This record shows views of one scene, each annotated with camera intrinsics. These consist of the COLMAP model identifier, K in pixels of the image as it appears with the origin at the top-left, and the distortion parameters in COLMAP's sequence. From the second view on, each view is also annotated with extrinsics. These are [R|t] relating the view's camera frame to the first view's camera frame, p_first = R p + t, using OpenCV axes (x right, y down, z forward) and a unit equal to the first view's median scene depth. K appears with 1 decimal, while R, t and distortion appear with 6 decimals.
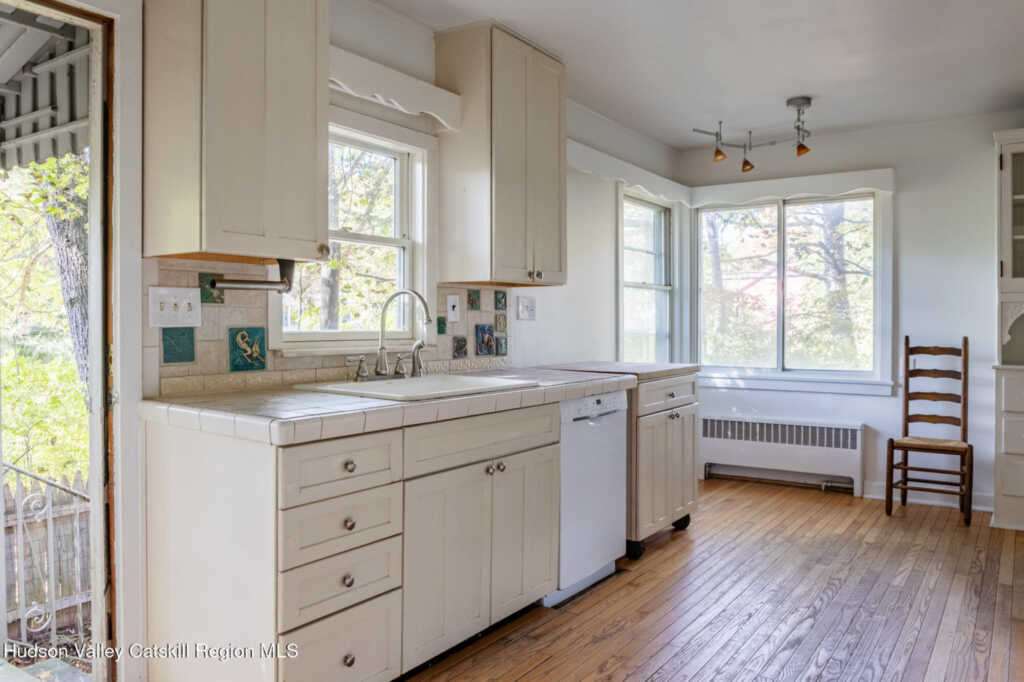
lens RADIAL K [[780.3, 0, 514.1], [0, 780.3, 330.6], [0, 0, 1]] dist [-0.038476, 0.009230]
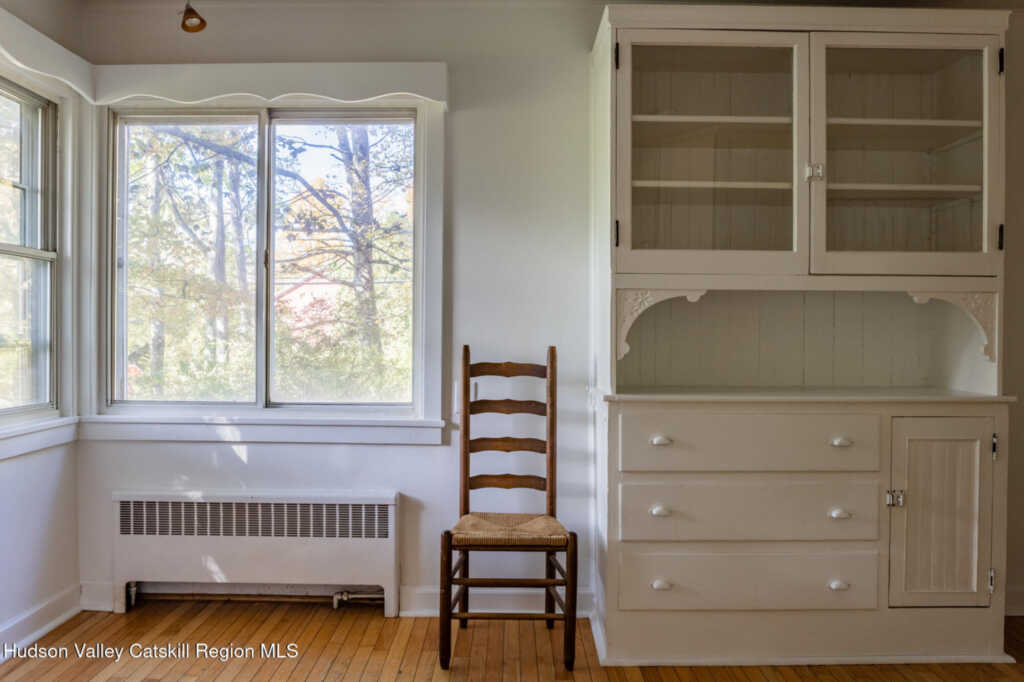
lens RADIAL K [[683.2, 0, 507.5], [0, 683.2, 337.6], [0, 0, 1]] dist [-0.036748, 0.000945]
pose [[0.826912, -0.000869, 0.562330, 0.227839], [-0.000044, 0.999999, 0.001609, -0.000113], [-0.562331, -0.001355, 0.826911, 0.524355]]
